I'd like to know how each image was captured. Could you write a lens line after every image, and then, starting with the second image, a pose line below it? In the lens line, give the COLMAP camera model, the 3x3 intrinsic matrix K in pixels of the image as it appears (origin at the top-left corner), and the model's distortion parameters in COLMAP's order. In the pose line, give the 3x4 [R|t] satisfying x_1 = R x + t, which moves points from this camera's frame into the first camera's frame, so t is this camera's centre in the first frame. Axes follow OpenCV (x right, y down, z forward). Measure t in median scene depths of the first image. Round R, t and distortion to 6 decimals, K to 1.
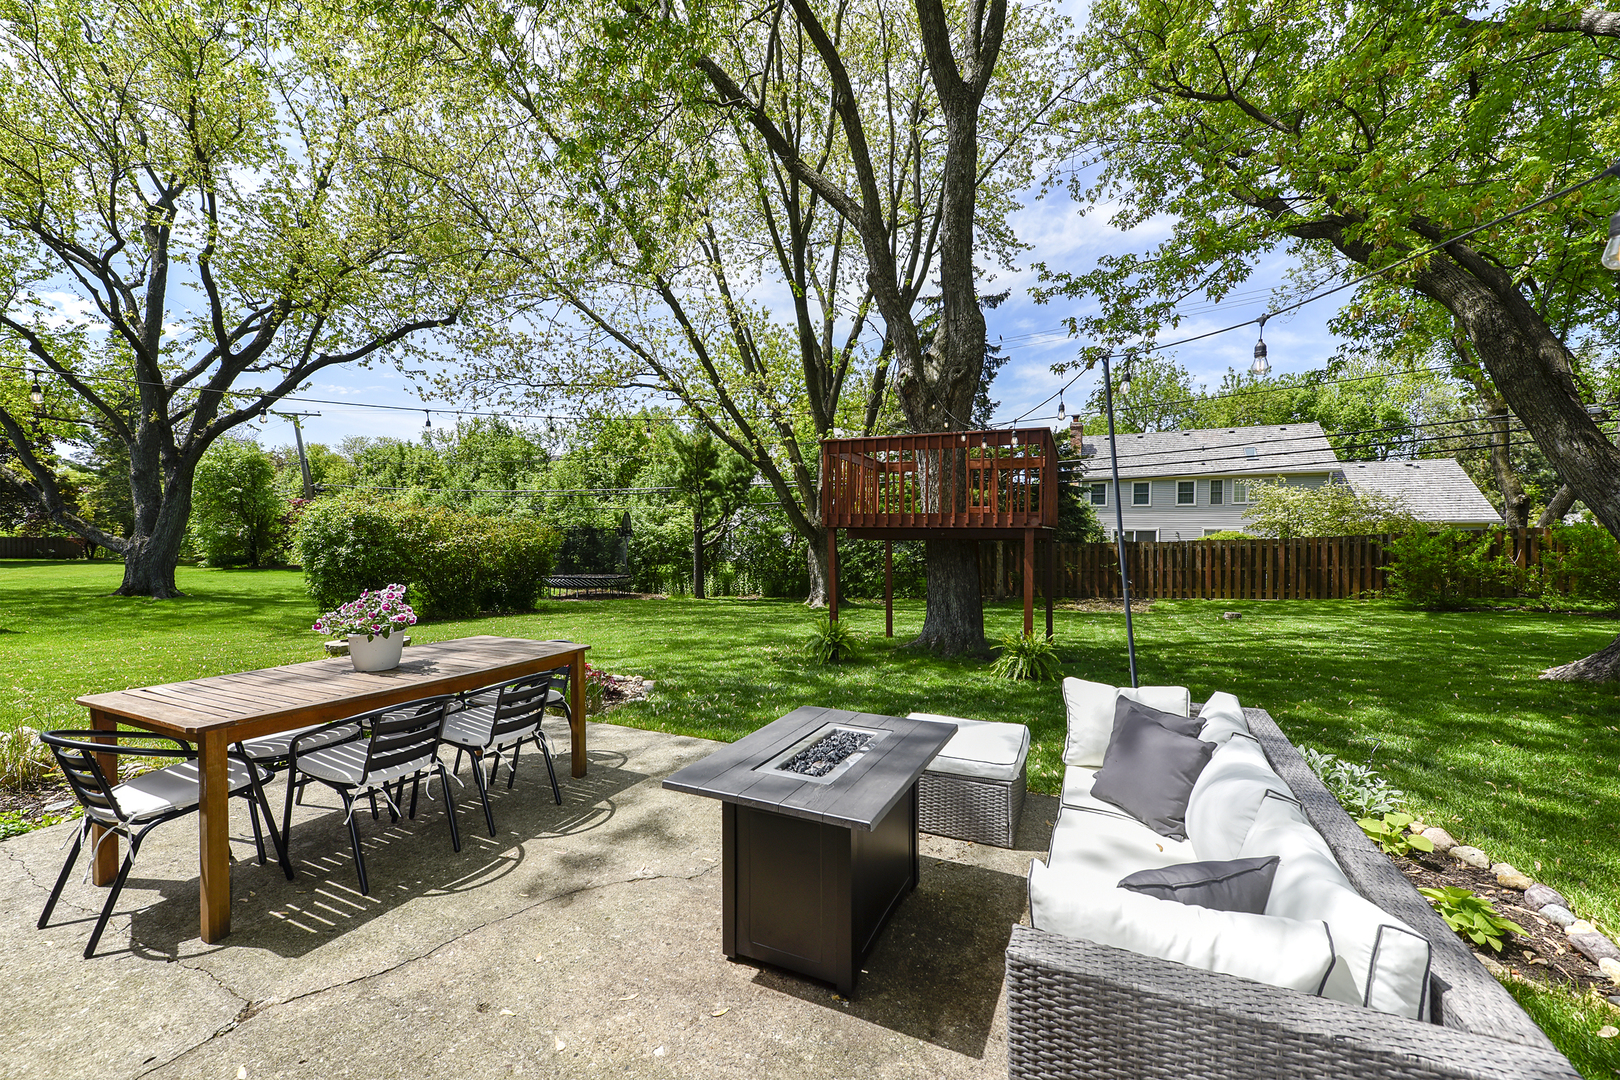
lens RADIAL K [[642.6, 0, 805.0], [0, 642.6, 537.1], [0, 0, 1]] dist [-0.001046, -0.000296]
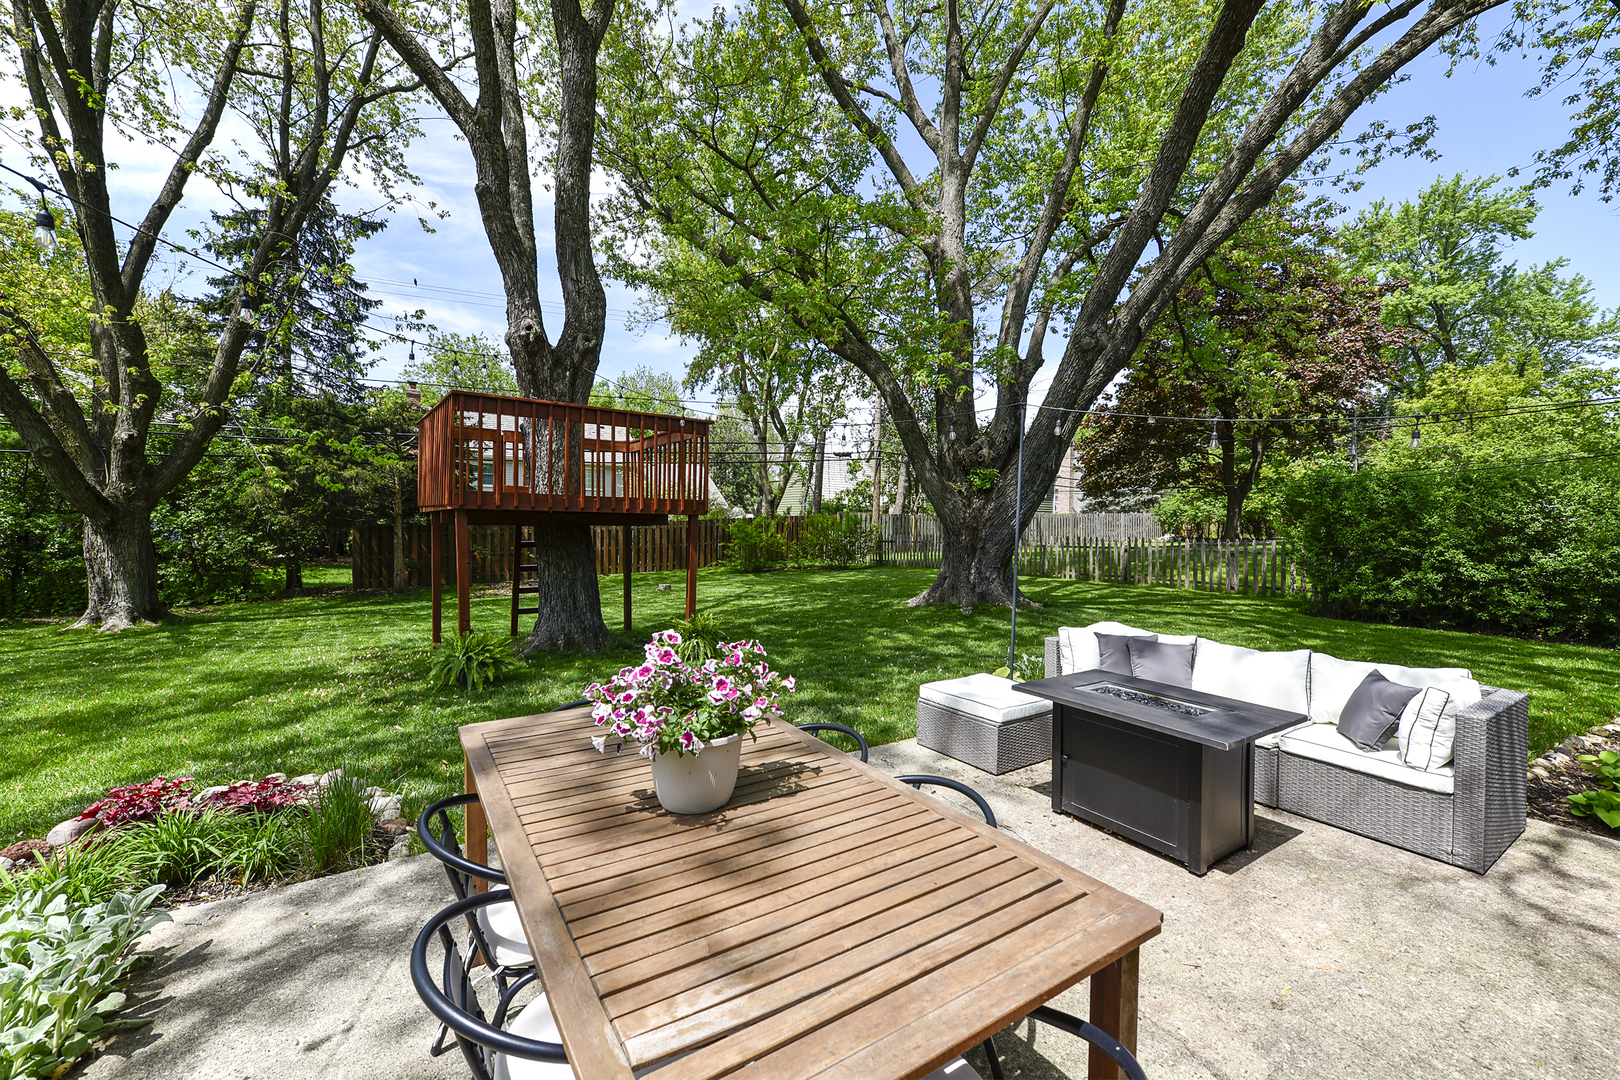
lens RADIAL K [[655.5, 0, 811.7], [0, 655.5, 528.2], [0, 0, 1]] dist [0.001189, 0.000076]
pose [[0.517793, -0.003711, 0.855498, -0.172913], [-0.011772, 0.999865, 0.011463, -0.002772], [-0.855425, -0.016006, 0.517679, 0.107794]]
